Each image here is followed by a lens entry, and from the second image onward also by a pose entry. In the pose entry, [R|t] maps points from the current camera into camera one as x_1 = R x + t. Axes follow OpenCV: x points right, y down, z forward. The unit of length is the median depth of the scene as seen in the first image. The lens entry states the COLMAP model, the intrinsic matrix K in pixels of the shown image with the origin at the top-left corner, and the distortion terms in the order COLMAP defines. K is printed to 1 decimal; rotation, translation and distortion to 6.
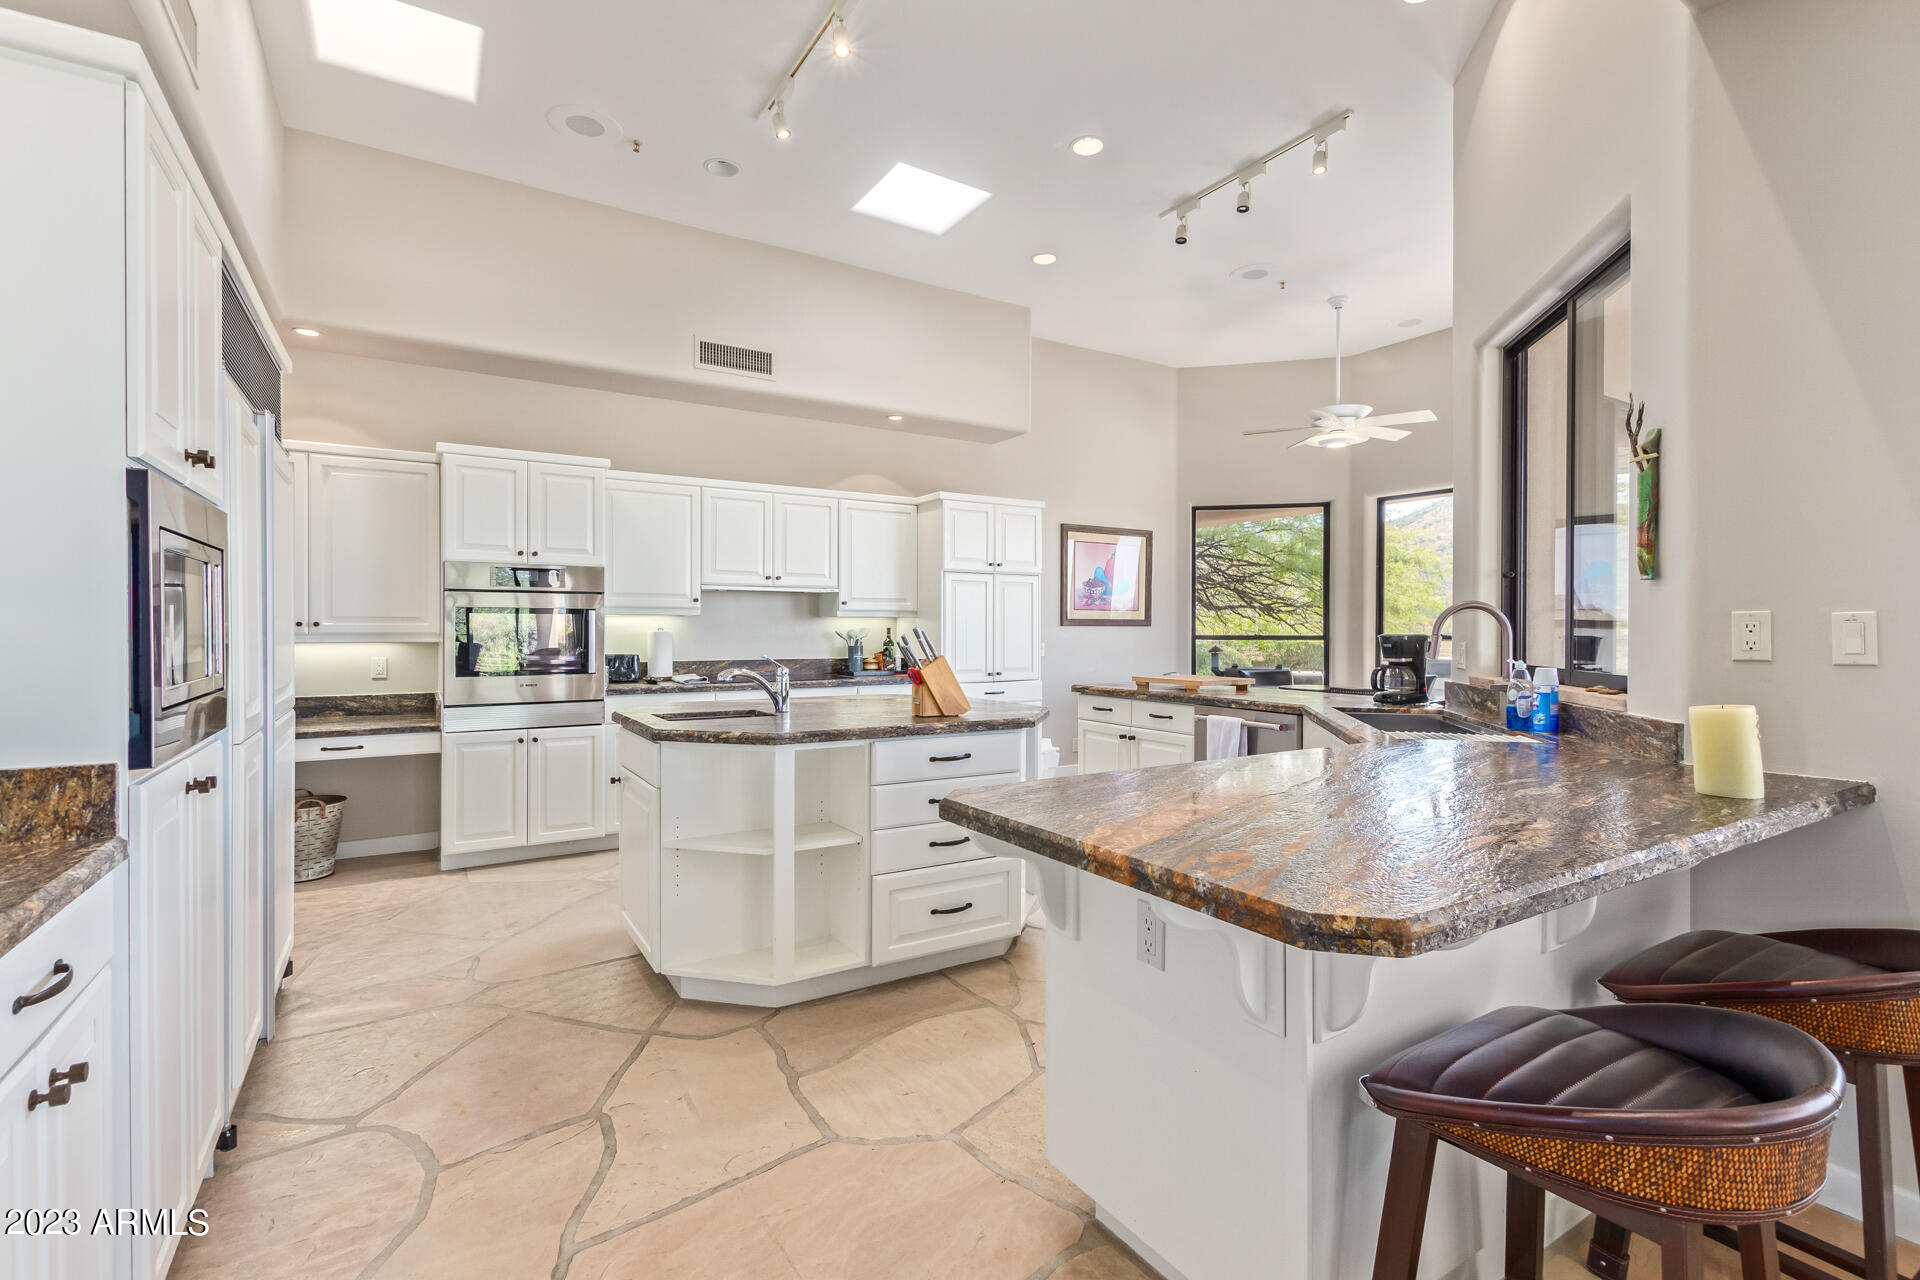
lens RADIAL K [[878.1, 0, 964.6], [0, 878.1, 633.4], [0, 0, 1]] dist [0.001330, 0.000195]
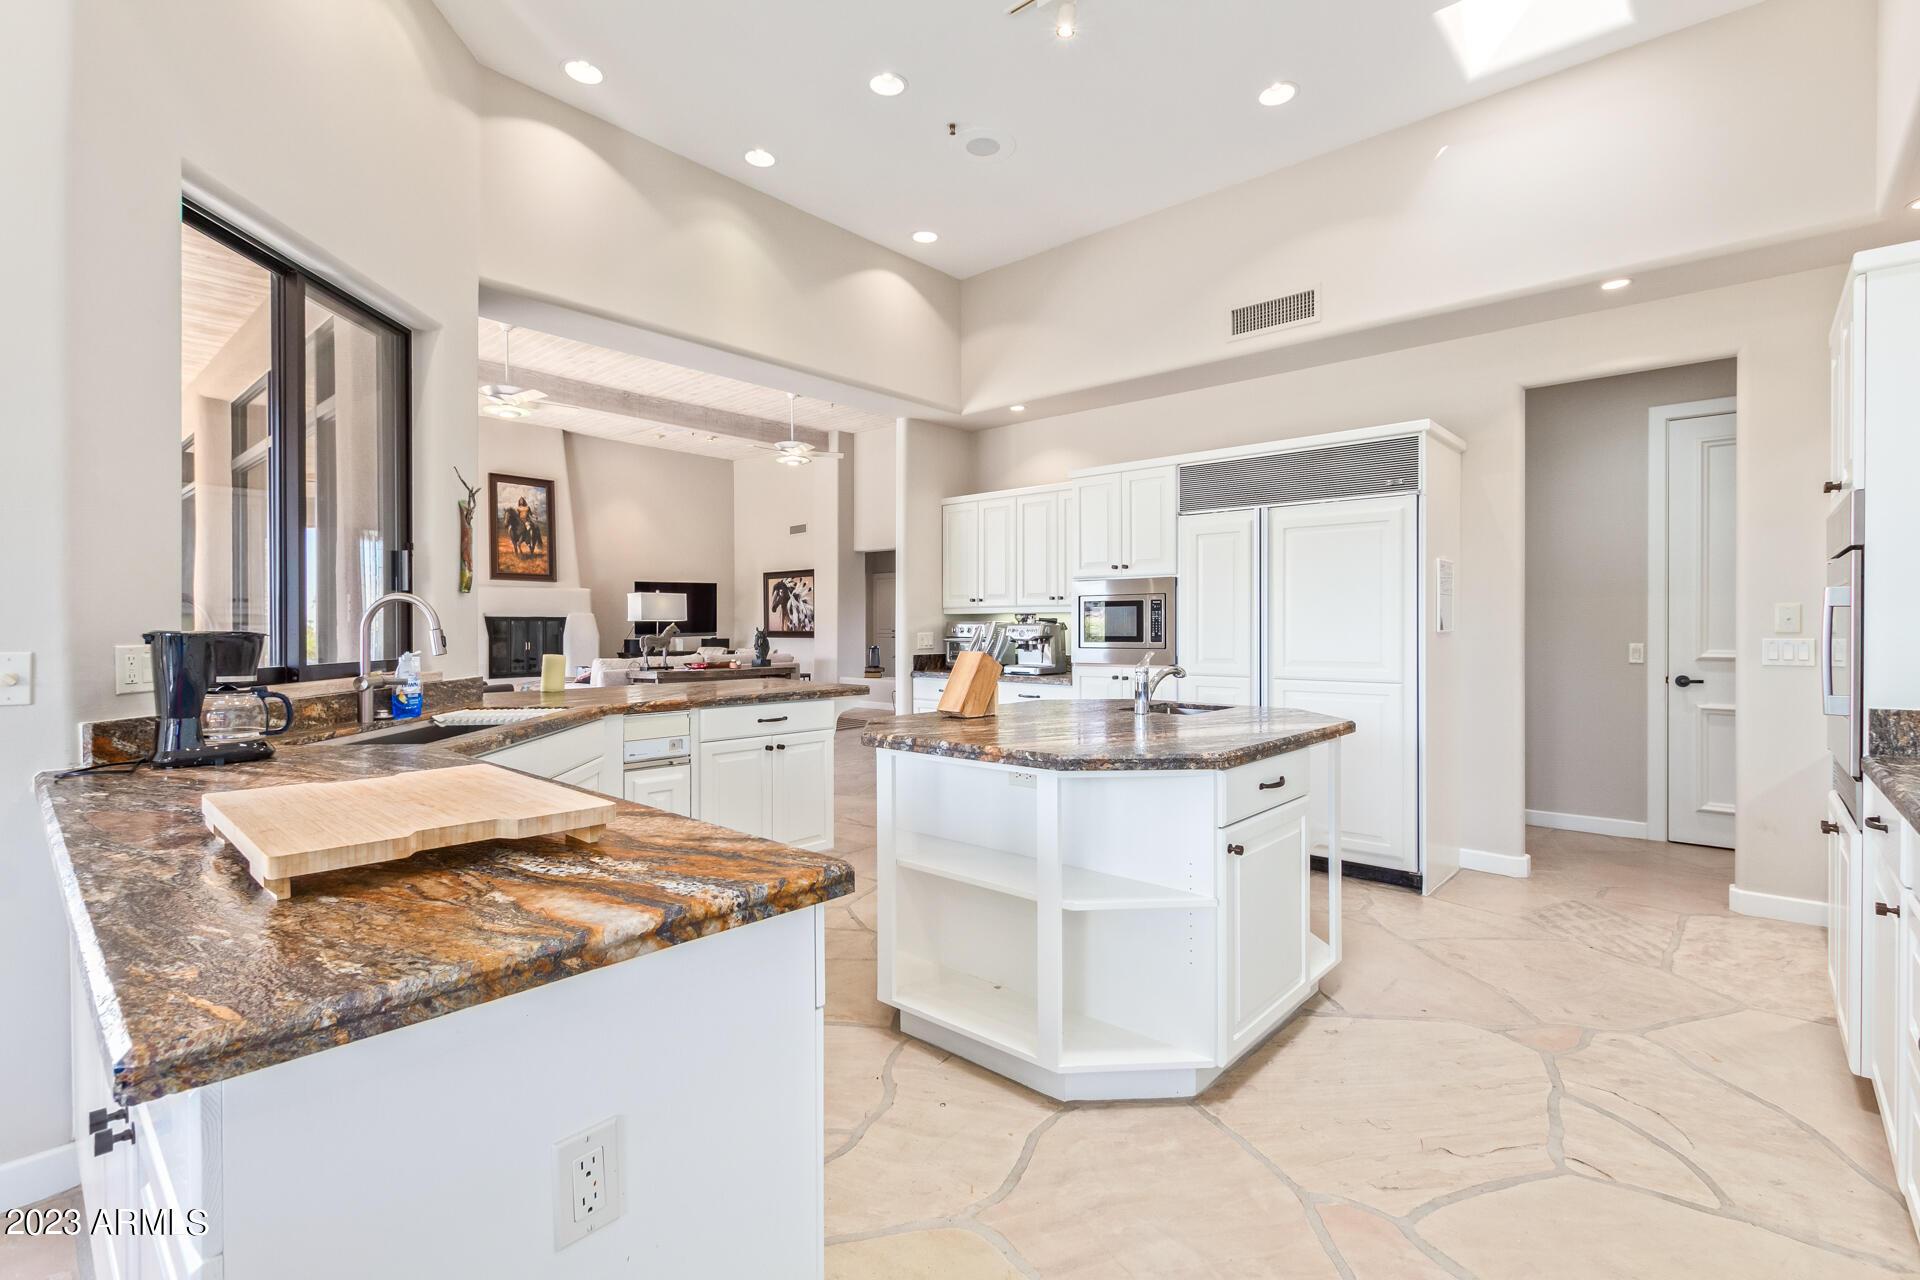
lens RADIAL K [[878.1, 0, 949.0], [0, 878.1, 636.4], [0, 0, 1]] dist [0.001330, 0.000195]
pose [[-0.958686, 0.001939, -0.284461, 0.189983], [-0.003094, 0.999847, 0.017241, -0.006030], [0.284451, 0.017409, -0.958533, 1.377784]]
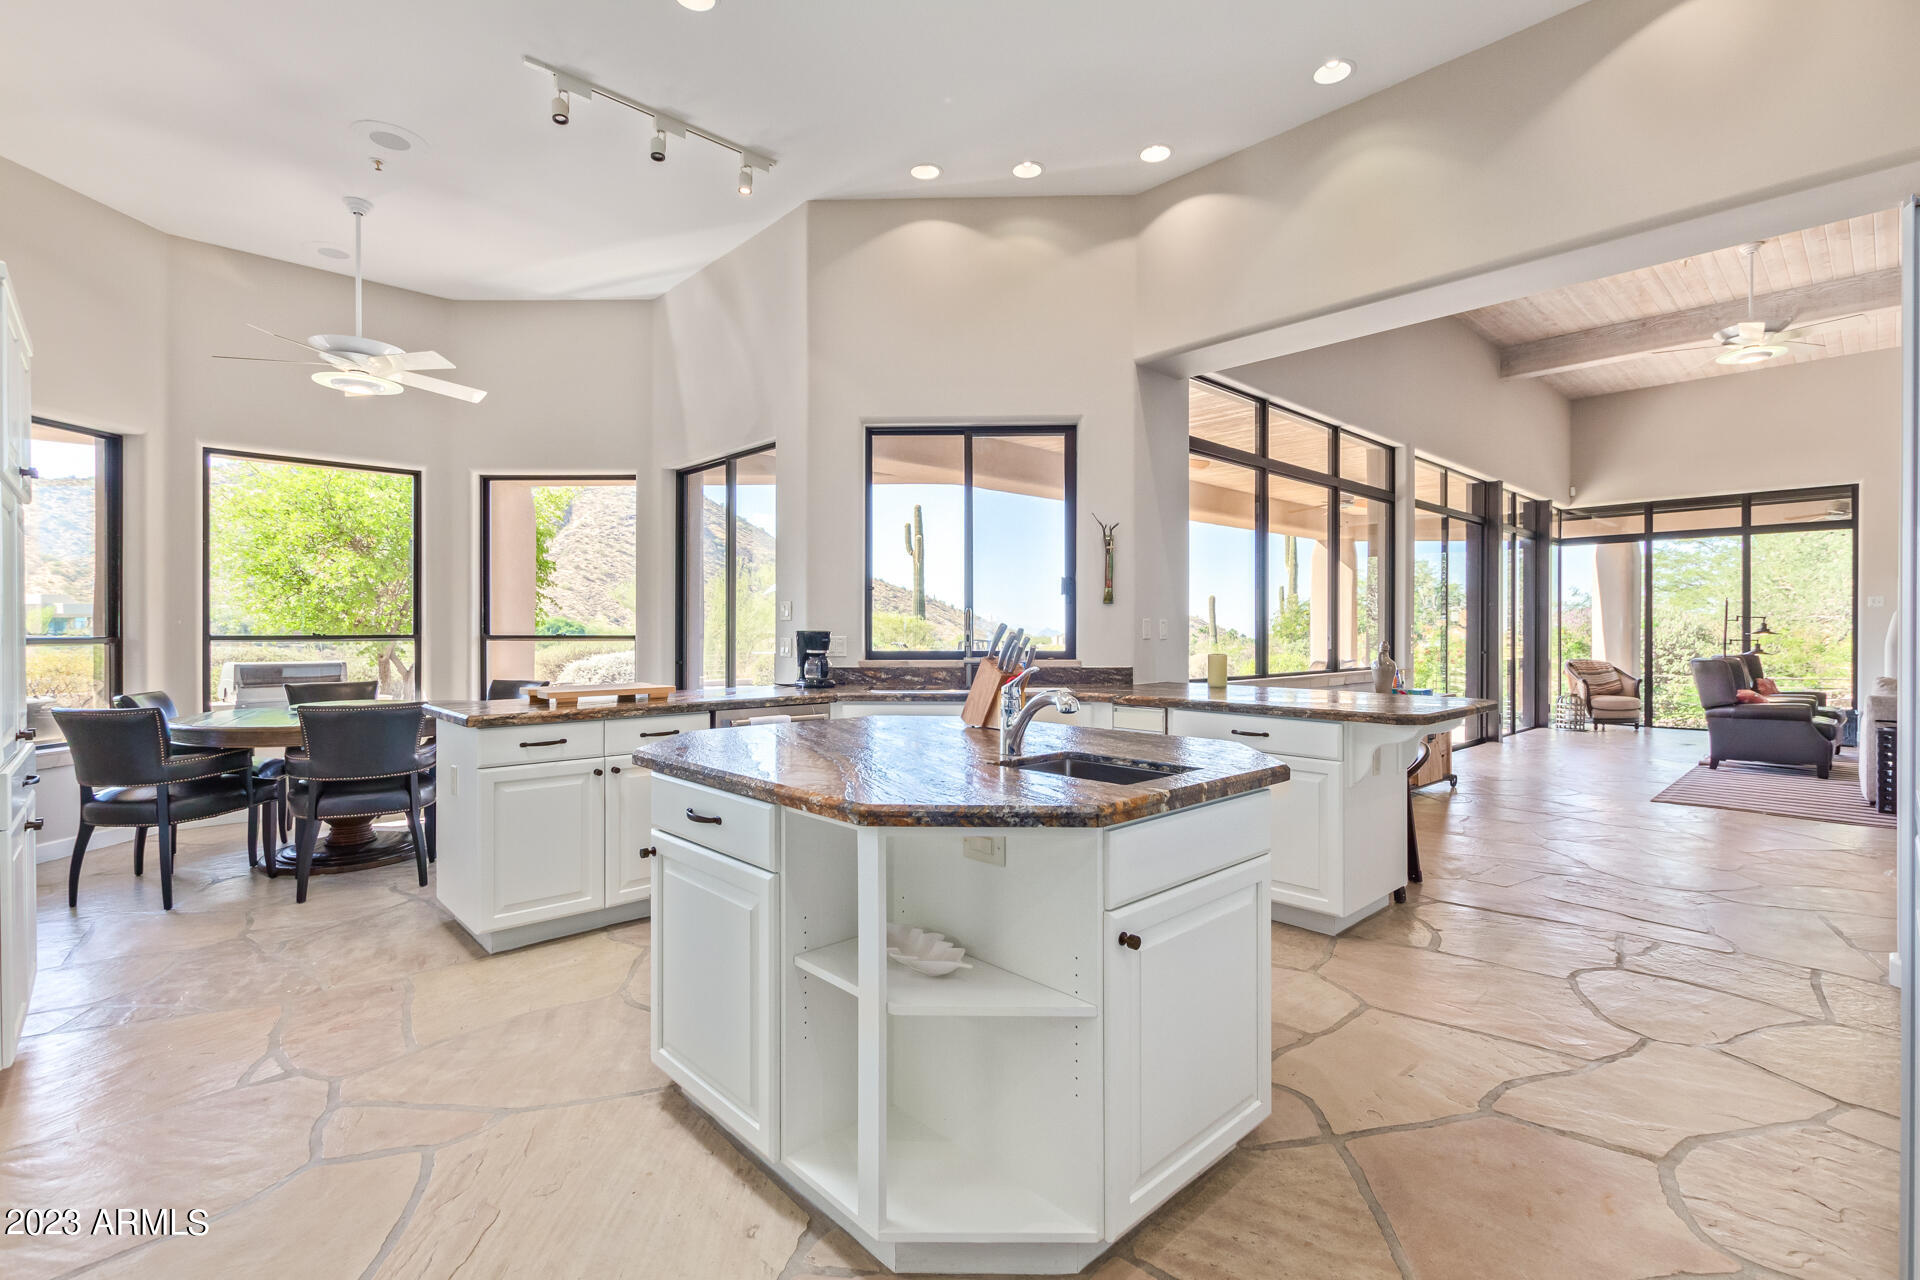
lens RADIAL K [[878.1, 0, 970.6], [0, 878.1, 632.3], [0, 0, 1]] dist [0.001330, 0.000195]
pose [[-0.206978, -0.007539, 0.978316, -0.626522], [0.003347, 0.999959, 0.008414, -0.005110], [-0.978340, 0.005016, -0.206945, 0.875300]]
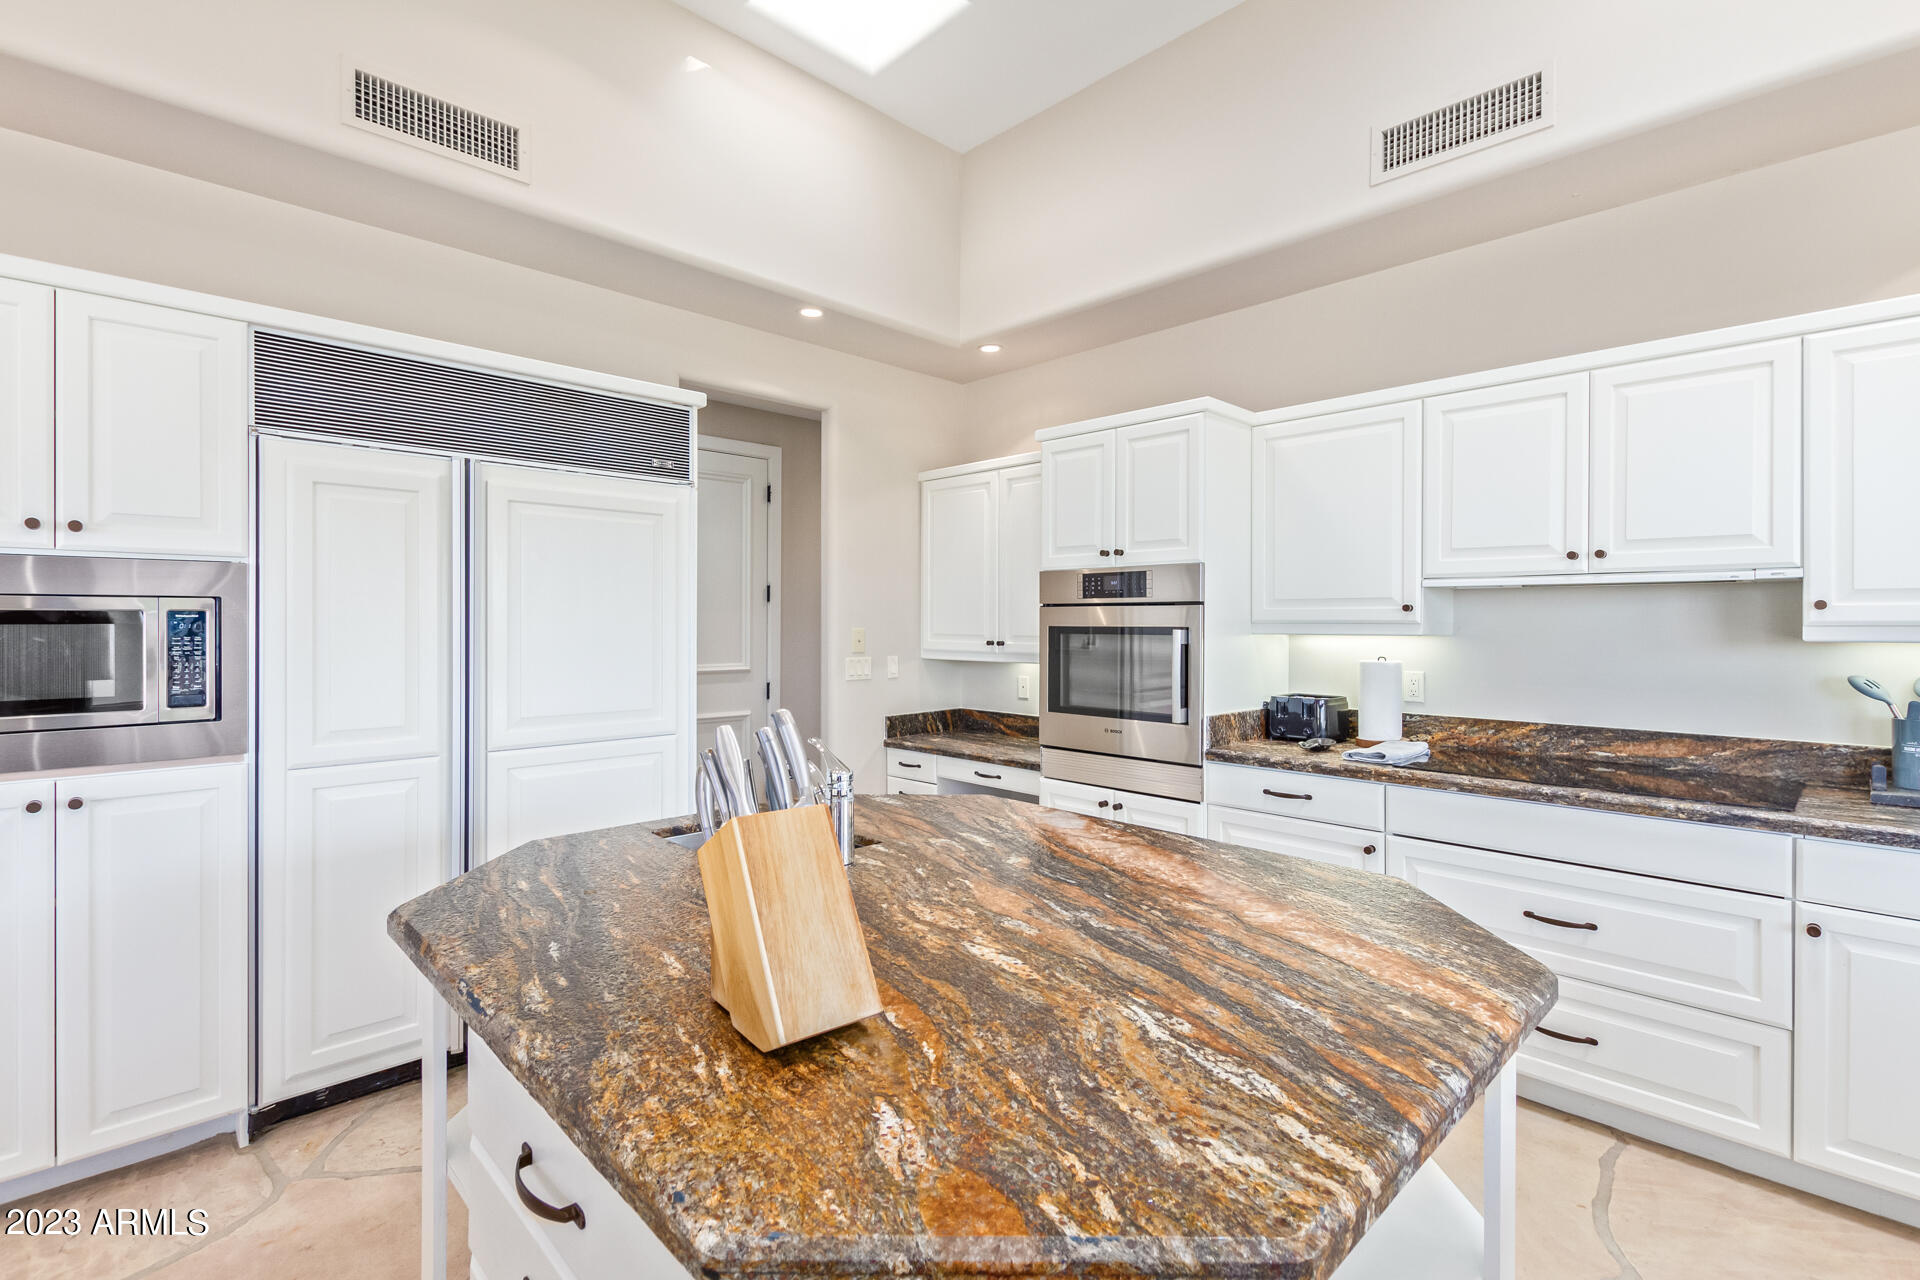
lens RADIAL K [[878.1, 0, 960.2], [0, 878.1, 626.2], [0, 0, 1]] dist [0.001330, 0.000195]
pose [[0.223927, 0.002663, -0.974602, 0.197025], [-0.008349, 0.999965, 0.000814, -0.029036], [0.974570, 0.007955, 0.223941, 0.716421]]
